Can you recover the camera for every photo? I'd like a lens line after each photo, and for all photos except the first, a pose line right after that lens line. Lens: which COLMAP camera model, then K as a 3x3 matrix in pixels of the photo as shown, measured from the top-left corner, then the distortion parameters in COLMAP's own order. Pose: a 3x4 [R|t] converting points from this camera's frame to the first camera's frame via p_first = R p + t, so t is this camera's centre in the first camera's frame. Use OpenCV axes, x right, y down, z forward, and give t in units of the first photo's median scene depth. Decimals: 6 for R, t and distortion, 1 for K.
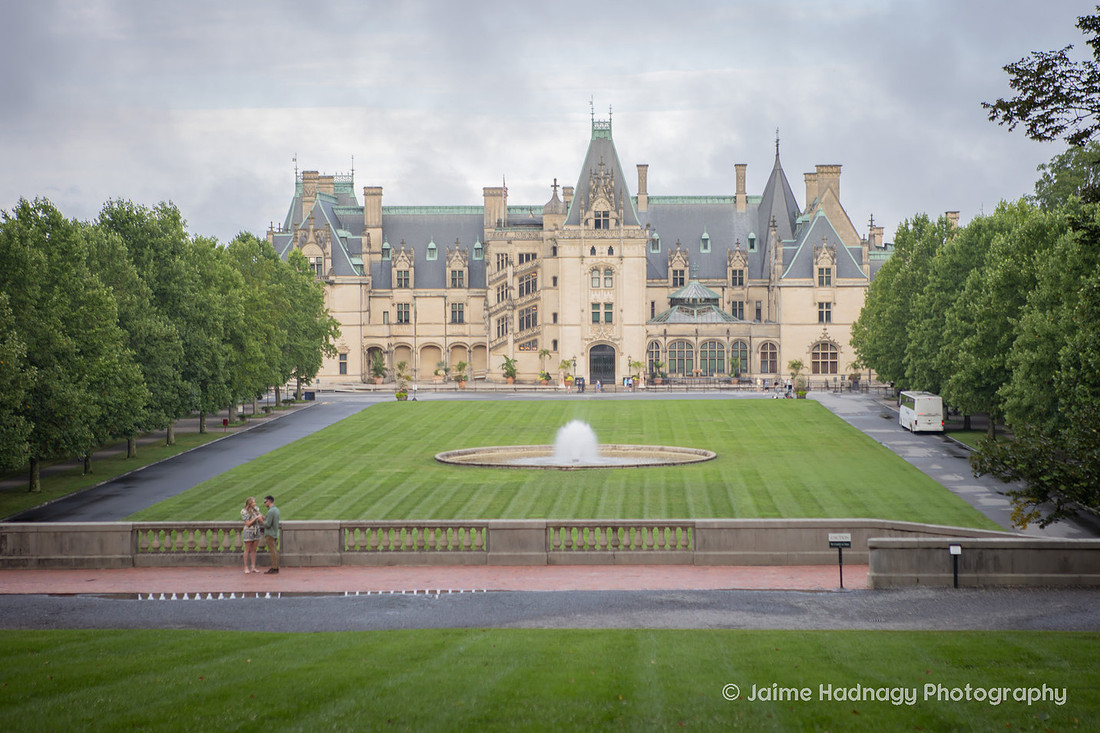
lens RADIAL K [[2212.9, 0, 604.9], [0, 2212.9, 328.4], [0, 0, 1]] dist [0.184702, -0.163476]
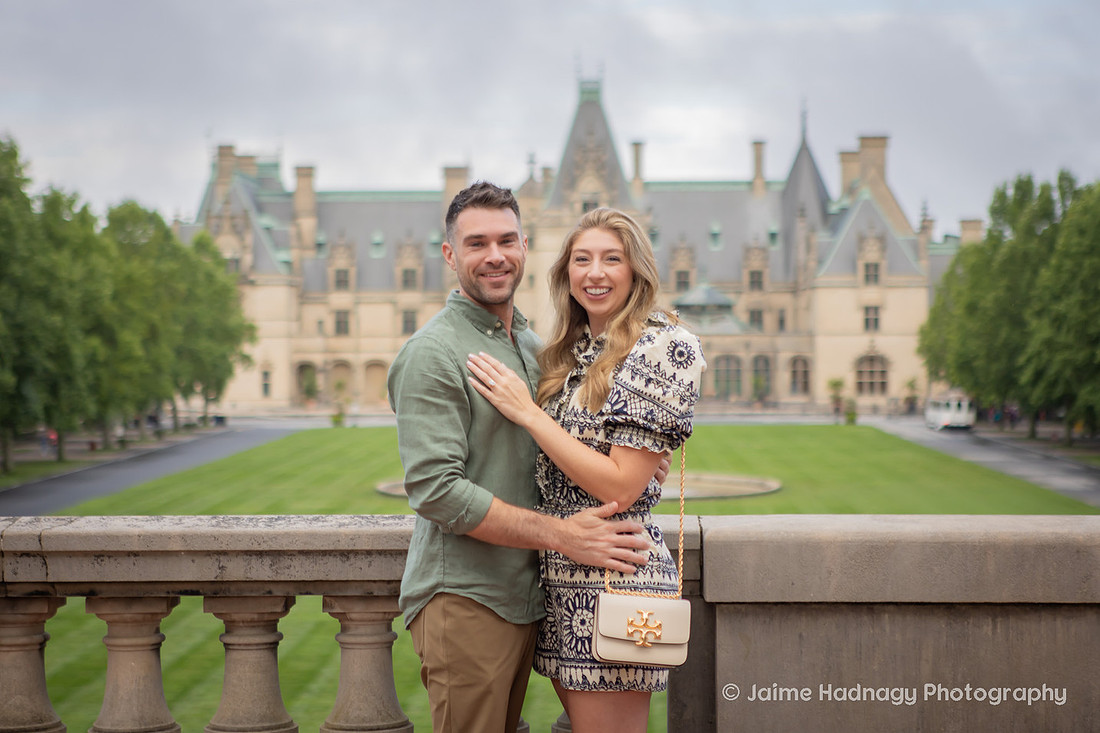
lens RADIAL K [[2478.4, 0, 575.2], [0, 2478.4, 388.9], [0, 0, 1]] dist [0.196926, 0.159624]
pose [[1.000000, -0.000444, -0.000019, -0.007142], [0.000444, 0.999956, 0.009342, 0.009819], [0.000015, -0.009342, 0.999956, 0.109581]]
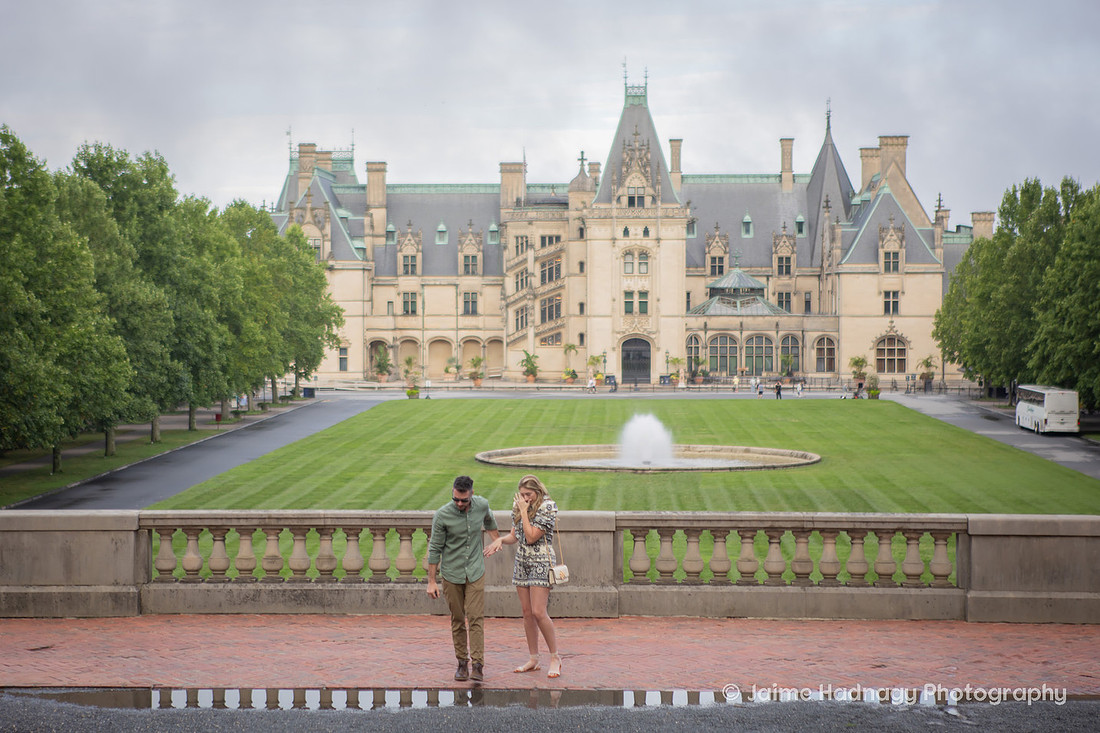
lens RADIAL K [[2338.0, 0, 517.6], [0, 2338.0, 327.4], [0, 0, 1]] dist [0.187077, 0.056167]
pose [[0.999345, 0.003881, -0.035979, -0.015025], [-0.004012, 0.999986, -0.003554, 0.006492], [0.035964, 0.003696, 0.999346, 0.067435]]
